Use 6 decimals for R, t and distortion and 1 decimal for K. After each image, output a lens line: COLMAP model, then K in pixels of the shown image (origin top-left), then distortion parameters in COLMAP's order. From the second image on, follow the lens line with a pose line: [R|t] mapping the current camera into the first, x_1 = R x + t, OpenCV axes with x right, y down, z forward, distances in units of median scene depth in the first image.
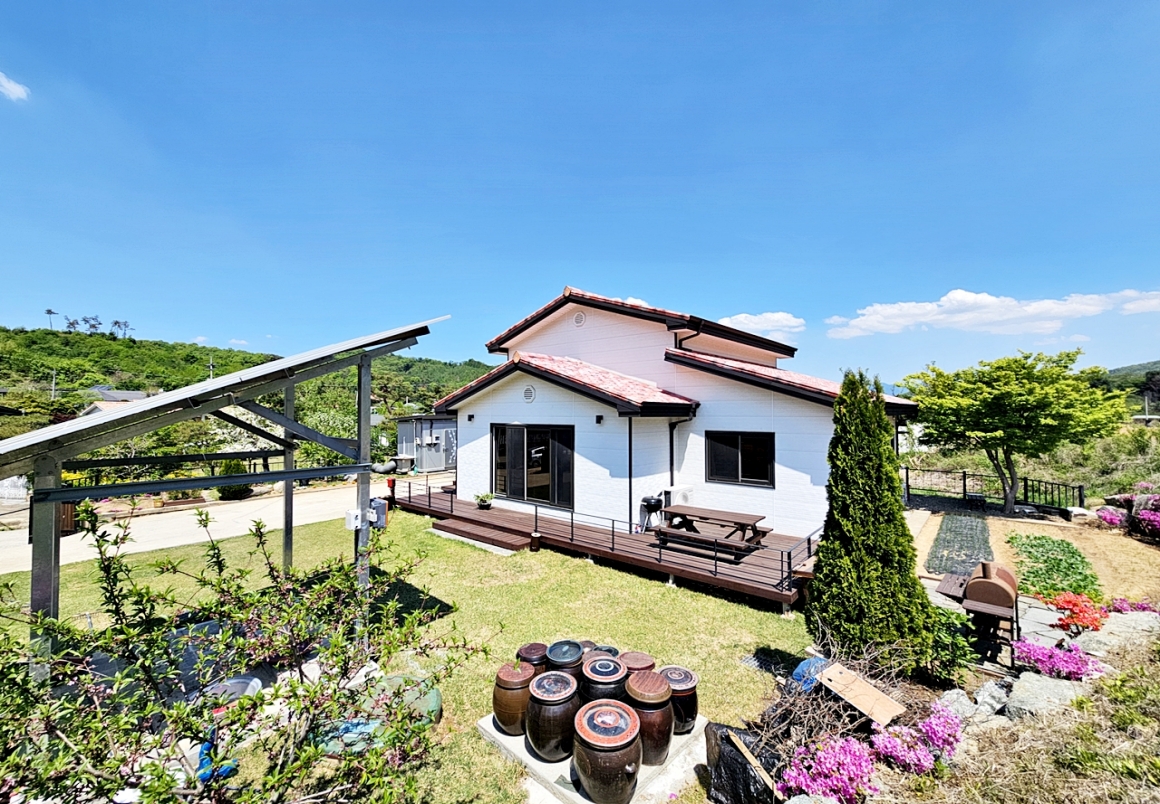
lens RADIAL K [[468.2, 0, 580.9], [0, 468.2, 400.5], [0, 0, 1]] dist [-0.002571, 0.001150]
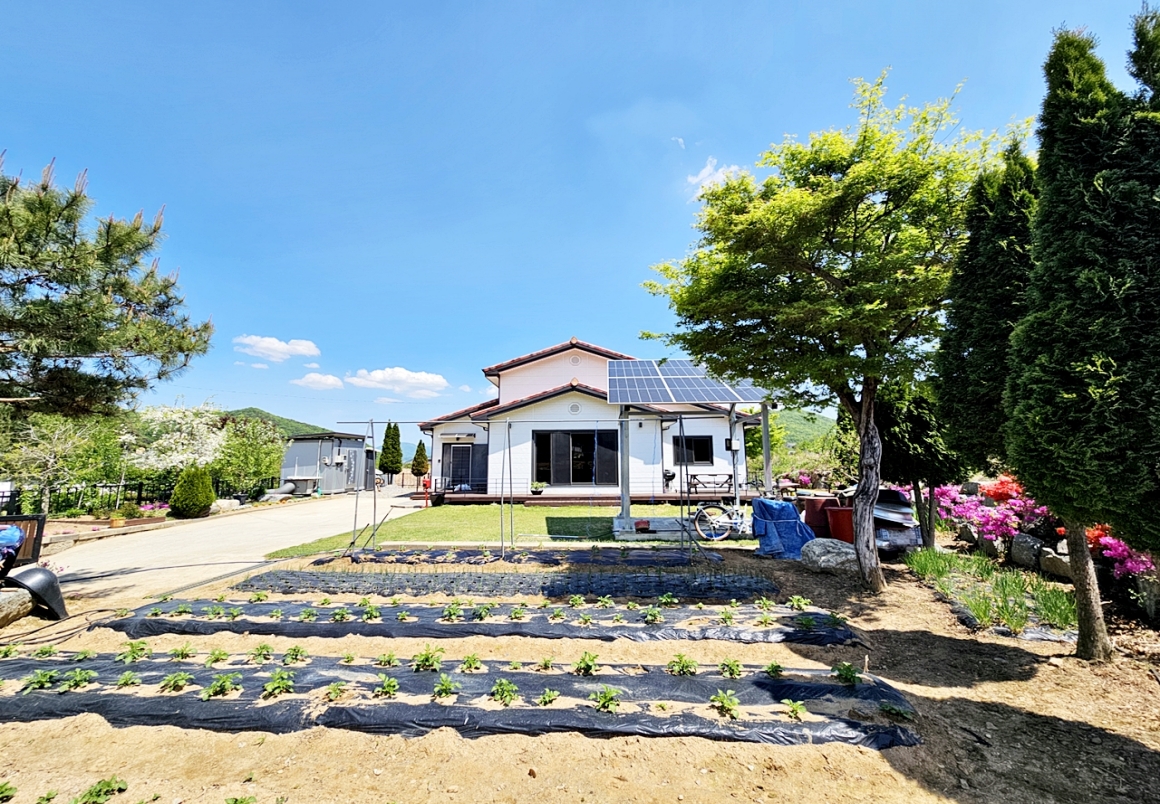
lens RADIAL K [[468.2, 0, 575.6], [0, 468.2, 395.8], [0, 0, 1]] dist [-0.002571, 0.001150]
pose [[0.768175, 0.089478, 0.633957, -0.848386], [-0.011177, 0.991909, -0.126457, 0.106985], [-0.640143, 0.090056, 0.762959, -0.072763]]
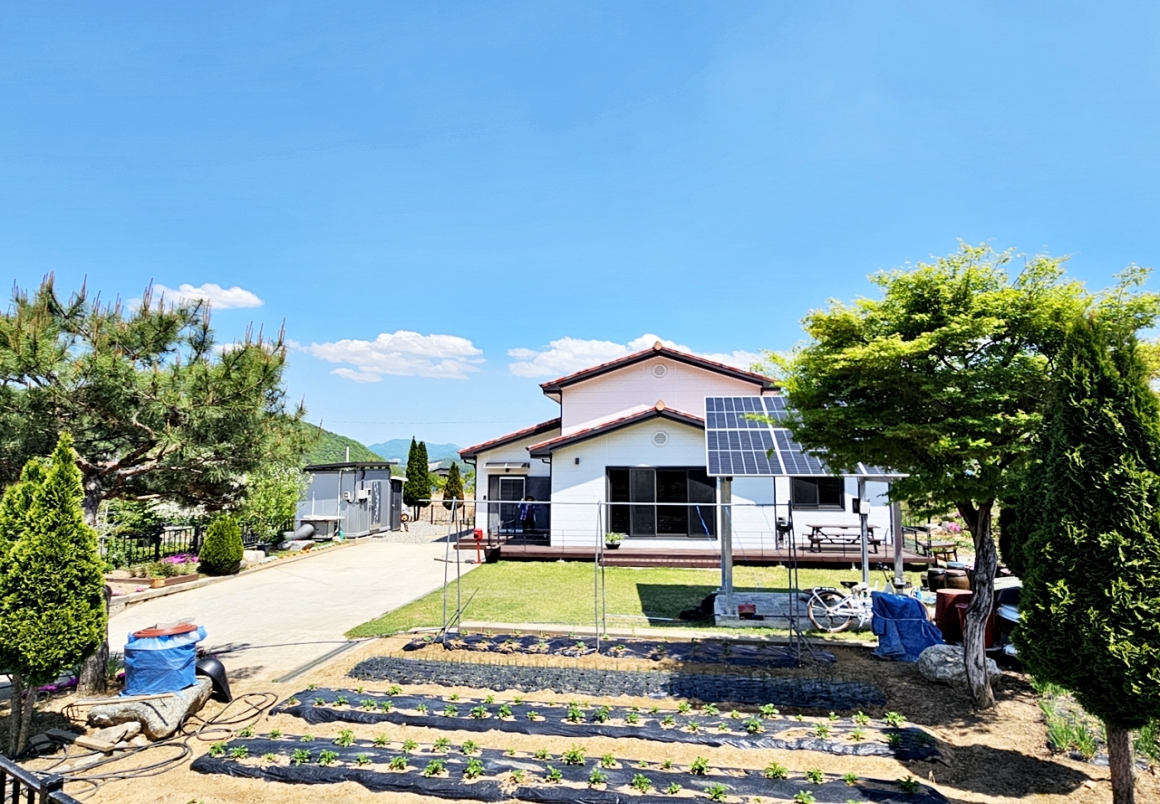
lens RADIAL K [[686.4, 0, 575.6], [0, 686.4, 403.2], [0, 0, 1]] dist [-0.000411, -0.001761]
pose [[0.832392, 0.056495, 0.551300, -0.985549], [-0.016153, 0.996841, -0.077762, 0.025921], [-0.553952, 0.055823, 0.830675, -0.201198]]
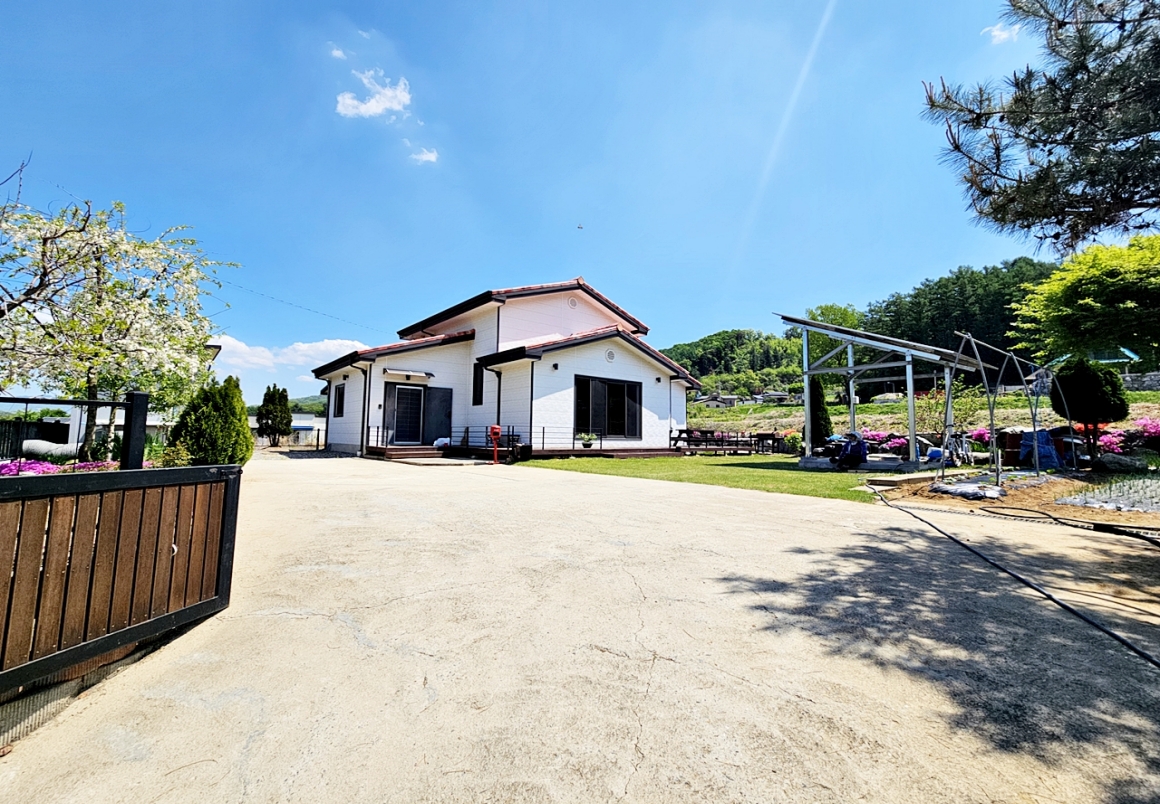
lens RADIAL K [[468.2, 0, 580.3], [0, 468.2, 398.0], [0, 0, 1]] dist [-0.002571, 0.001150]
pose [[0.161514, 0.087073, 0.983022, -1.171311], [-0.033685, 0.996006, -0.082689, 0.179635], [-0.986295, -0.019758, 0.163802, 0.726214]]
